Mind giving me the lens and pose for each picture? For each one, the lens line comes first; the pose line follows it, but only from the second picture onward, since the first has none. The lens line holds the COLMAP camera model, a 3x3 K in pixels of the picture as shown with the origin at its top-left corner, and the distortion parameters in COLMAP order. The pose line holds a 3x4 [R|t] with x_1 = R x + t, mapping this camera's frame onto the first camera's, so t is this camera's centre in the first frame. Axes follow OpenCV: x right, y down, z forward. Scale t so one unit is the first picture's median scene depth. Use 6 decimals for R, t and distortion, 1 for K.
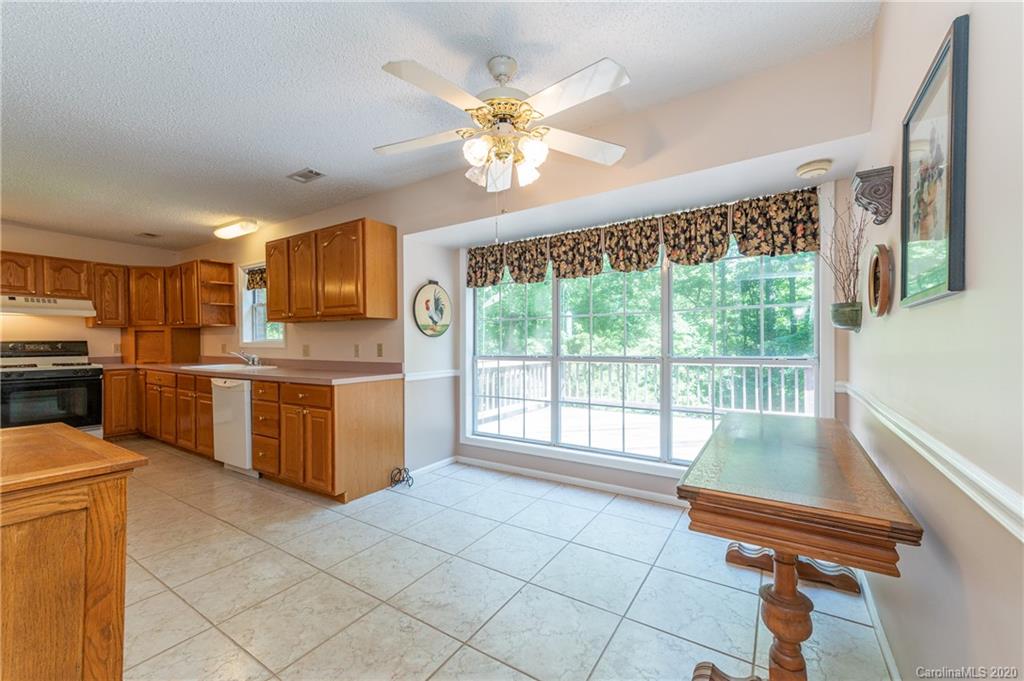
lens RADIAL K [[403.0, 0, 529.4], [0, 403.0, 344.6], [0, 0, 1]] dist [0.019846, -0.000680]
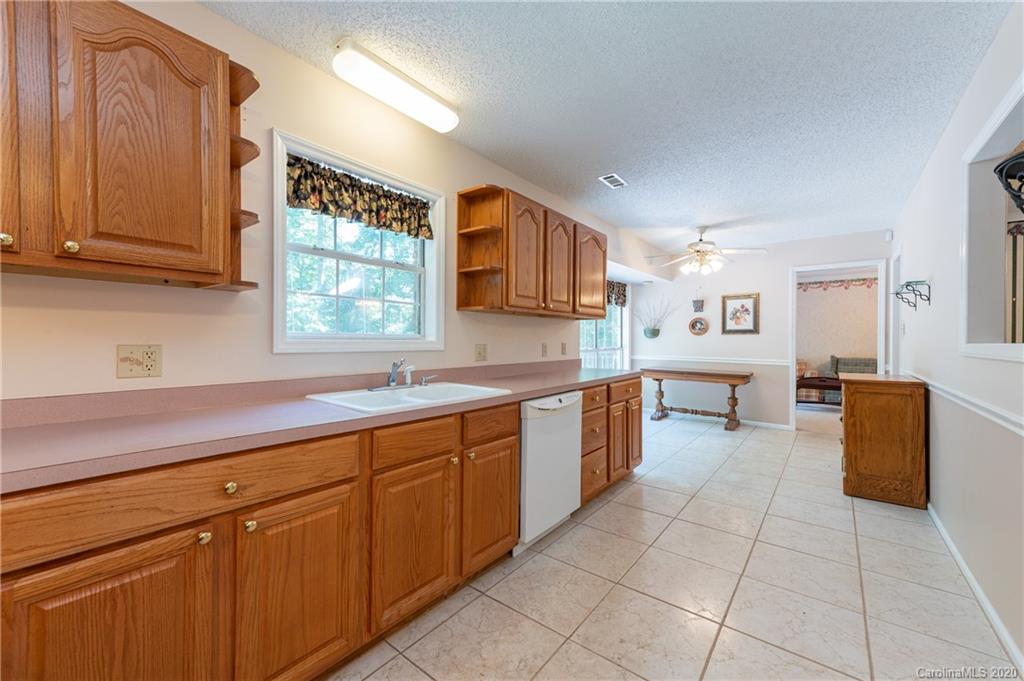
lens RADIAL K [[403.0, 0, 510.4], [0, 403.0, 337.9], [0, 0, 1]] dist [0.019846, -0.000680]
pose [[0.116267, 0.008620, 0.993181, -1.169926], [0.001757, 0.999959, -0.008885, -0.003717], [-0.993216, 0.002778, 0.116247, 0.831733]]
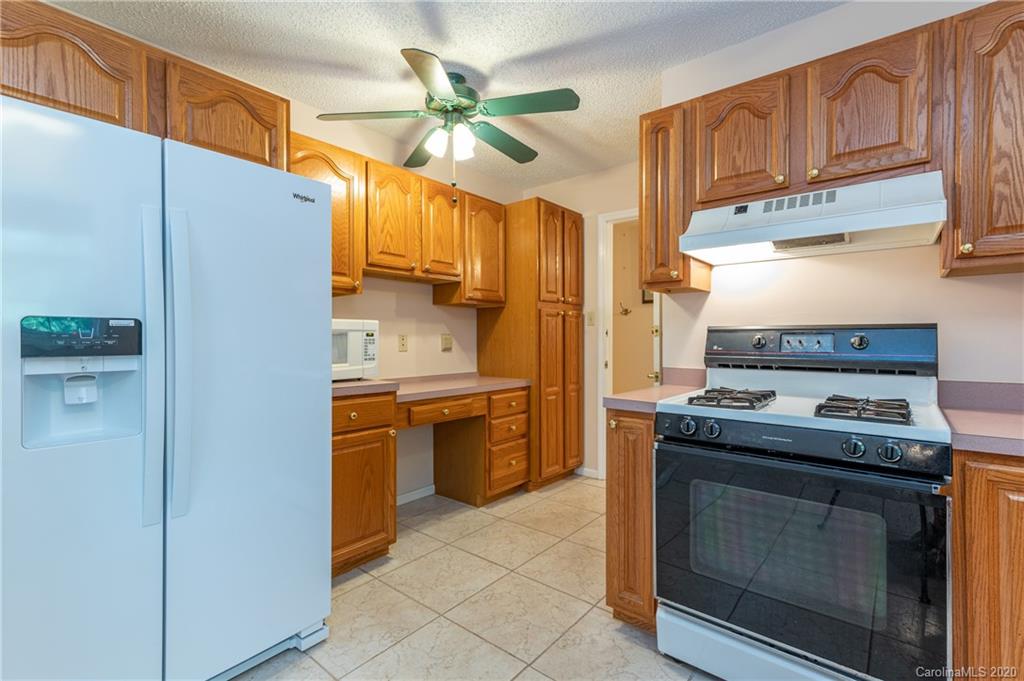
lens RADIAL K [[464.3, 0, 506.0], [0, 464.3, 337.7], [0, 0, 1]] dist [0.011364, -0.000428]
pose [[-0.127645, 0.006053, -0.991801, -0.787511], [-0.003622, 0.999972, 0.006569, -0.000246], [0.991813, 0.004431, -0.127620, 0.822466]]
